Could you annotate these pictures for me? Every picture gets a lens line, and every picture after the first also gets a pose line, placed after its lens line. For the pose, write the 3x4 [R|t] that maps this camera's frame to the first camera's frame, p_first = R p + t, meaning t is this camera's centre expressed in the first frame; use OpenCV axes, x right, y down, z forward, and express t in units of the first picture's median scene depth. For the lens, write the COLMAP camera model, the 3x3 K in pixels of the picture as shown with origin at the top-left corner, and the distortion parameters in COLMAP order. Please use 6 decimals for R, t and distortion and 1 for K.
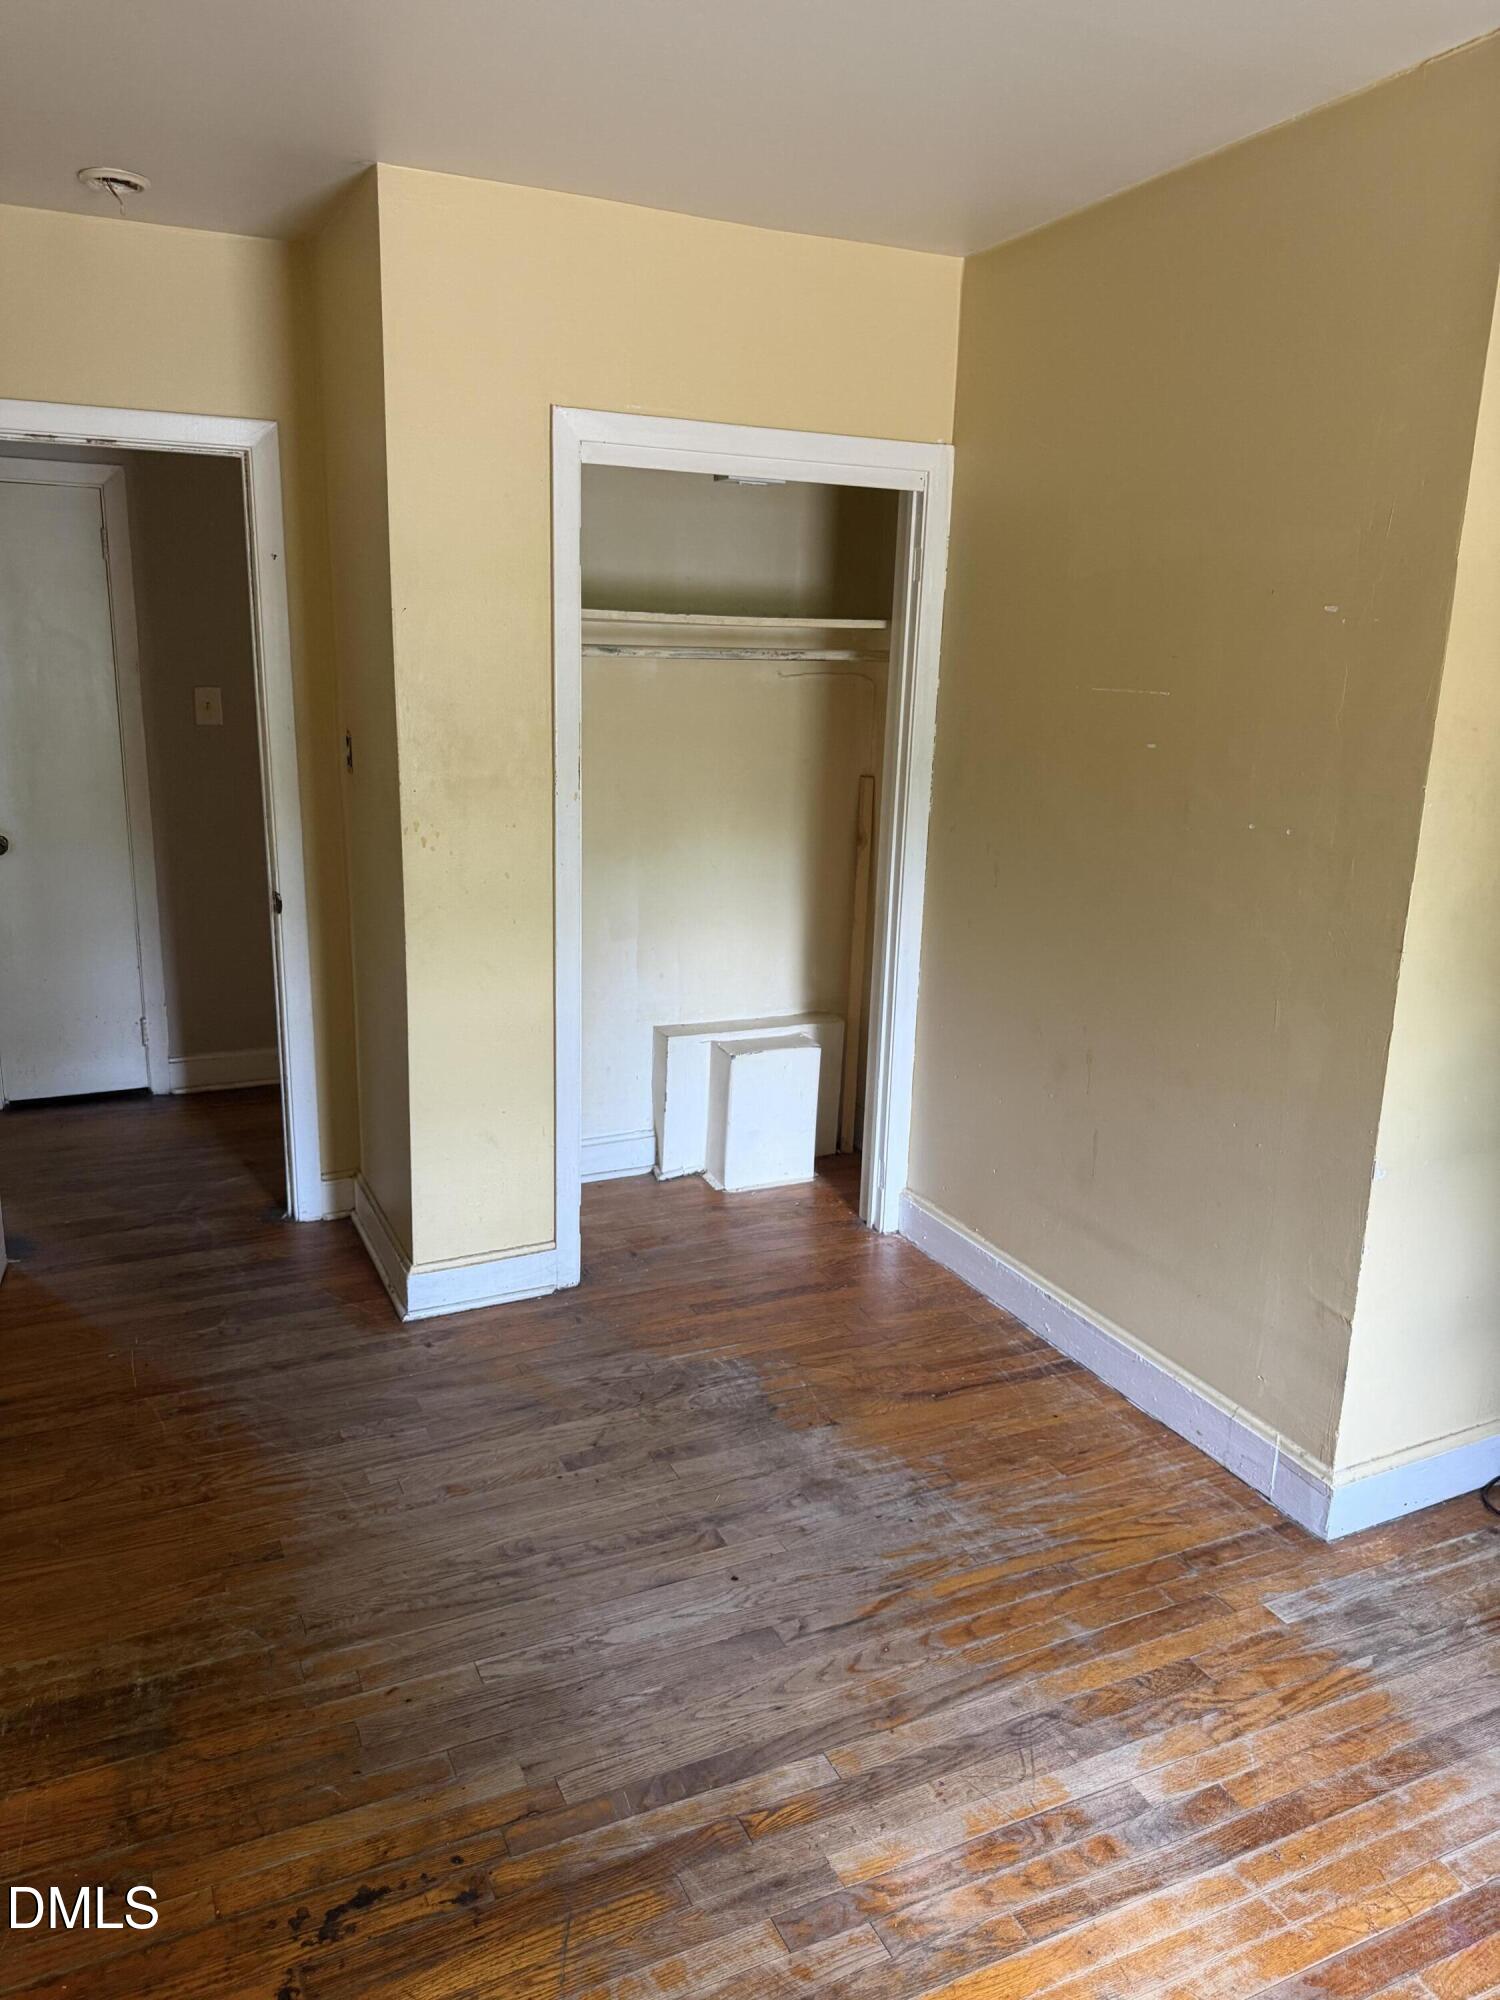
lens RADIAL K [[1418.1, 0, 735.0], [0, 1418.1, 1000.8], [0, 0, 1]] dist [0.070341, -0.073352]
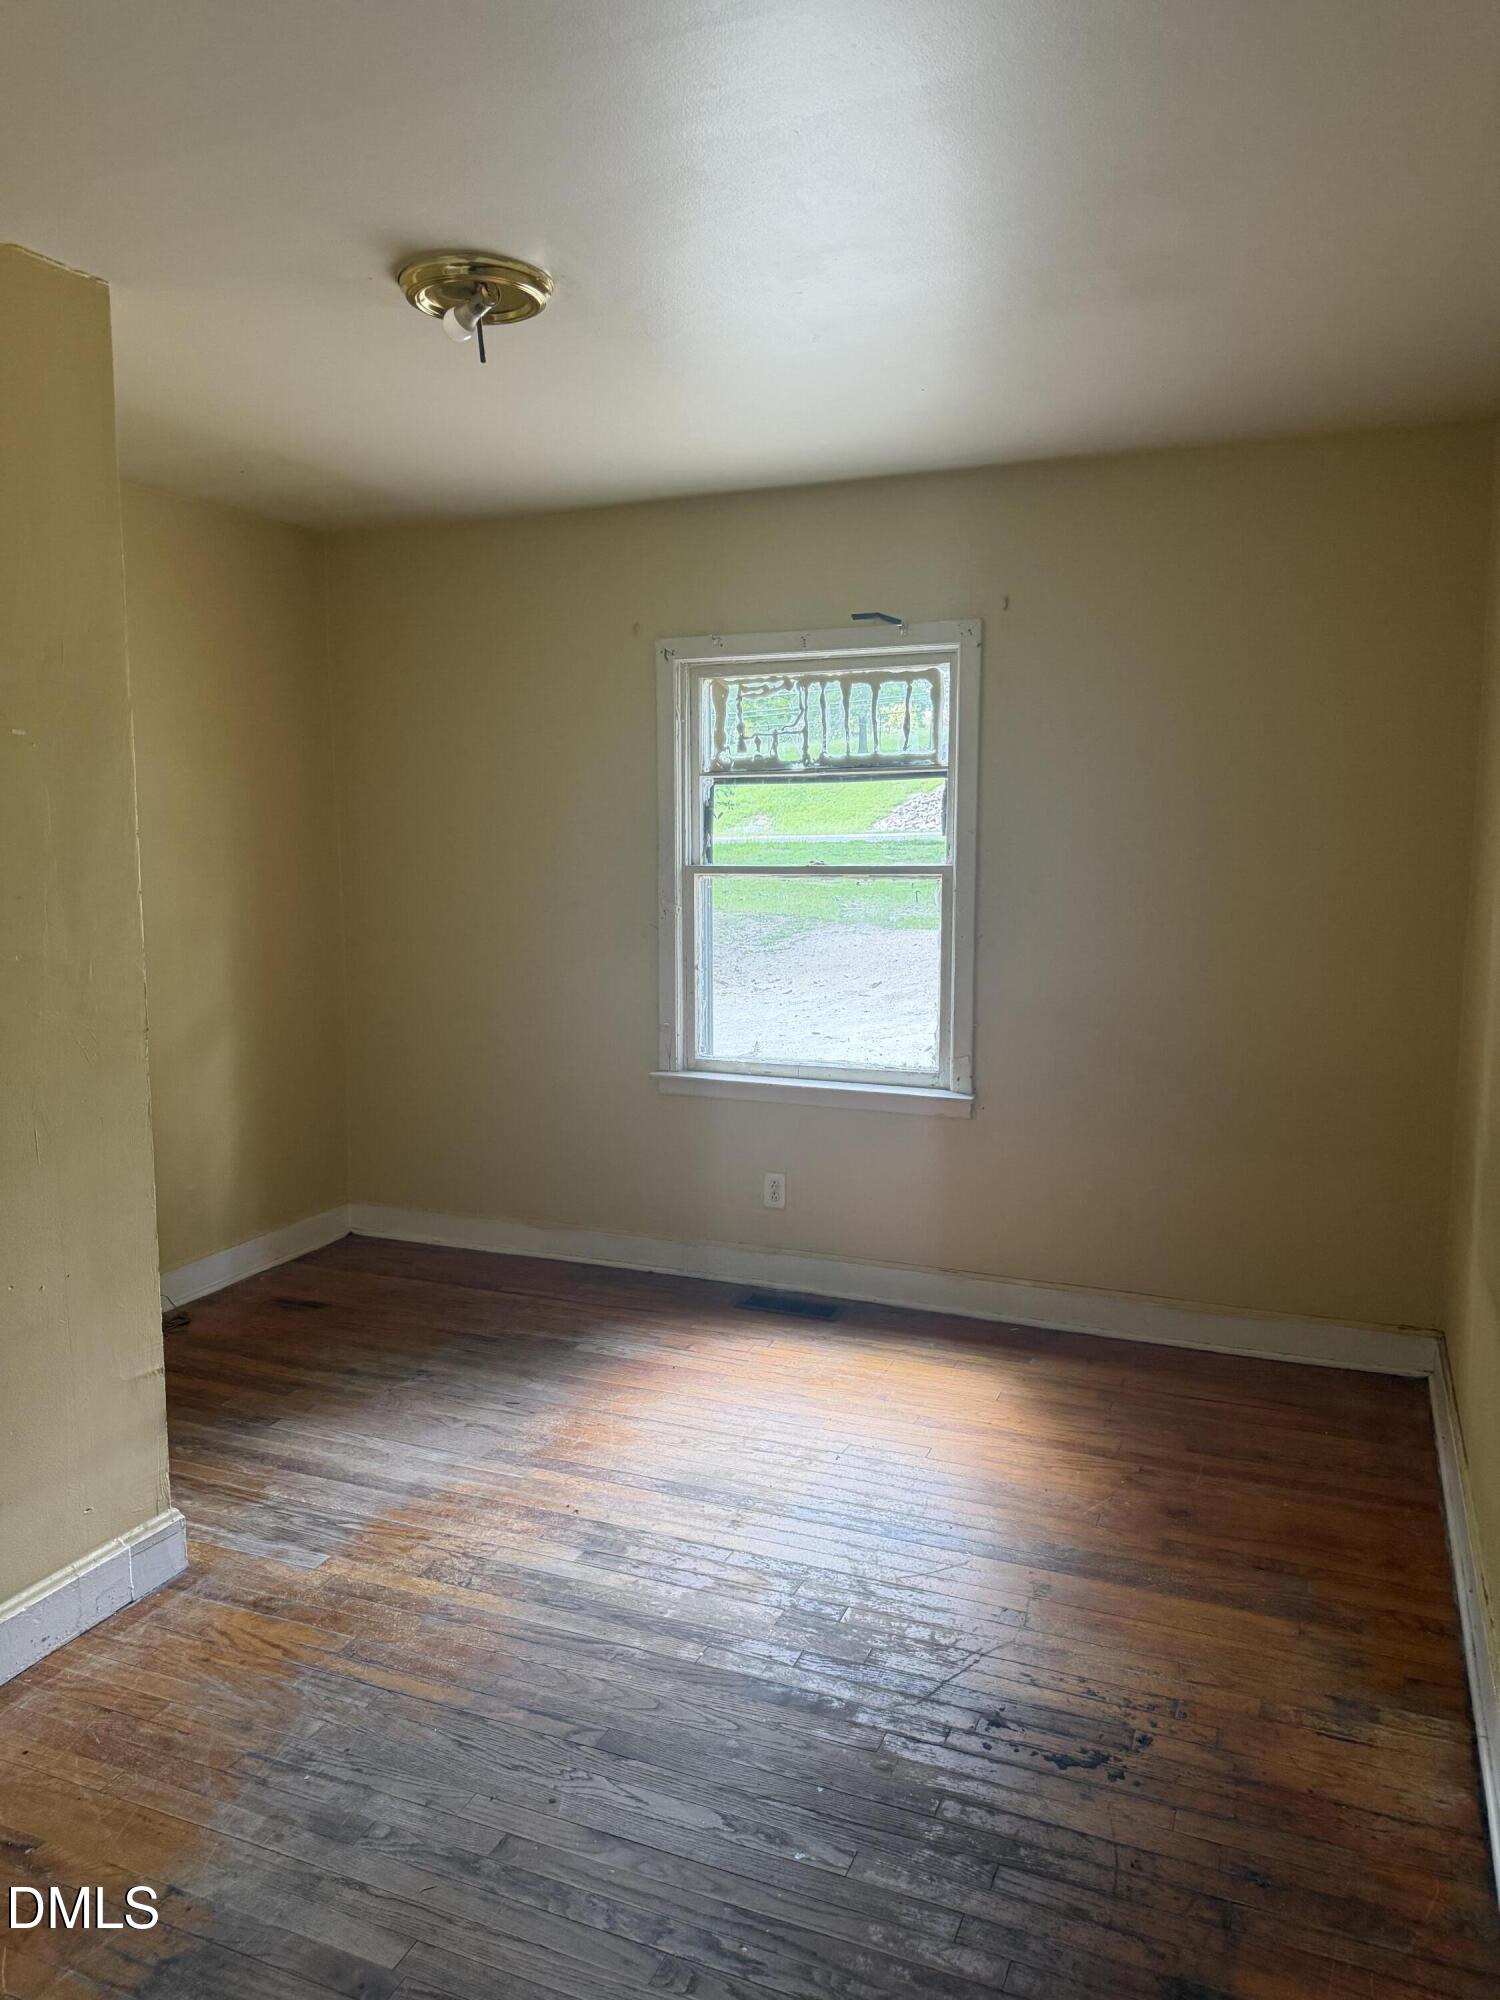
lens RADIAL K [[1418.1, 0, 740.3], [0, 1418.1, 1000.8], [0, 0, 1]] dist [0.070341, -0.073352]
pose [[-0.668837, -0.104906, 0.735970, -0.655239], [0.173482, 0.940635, 0.291737, -0.288980], [-0.722884, 0.322802, -0.610932, 1.253546]]
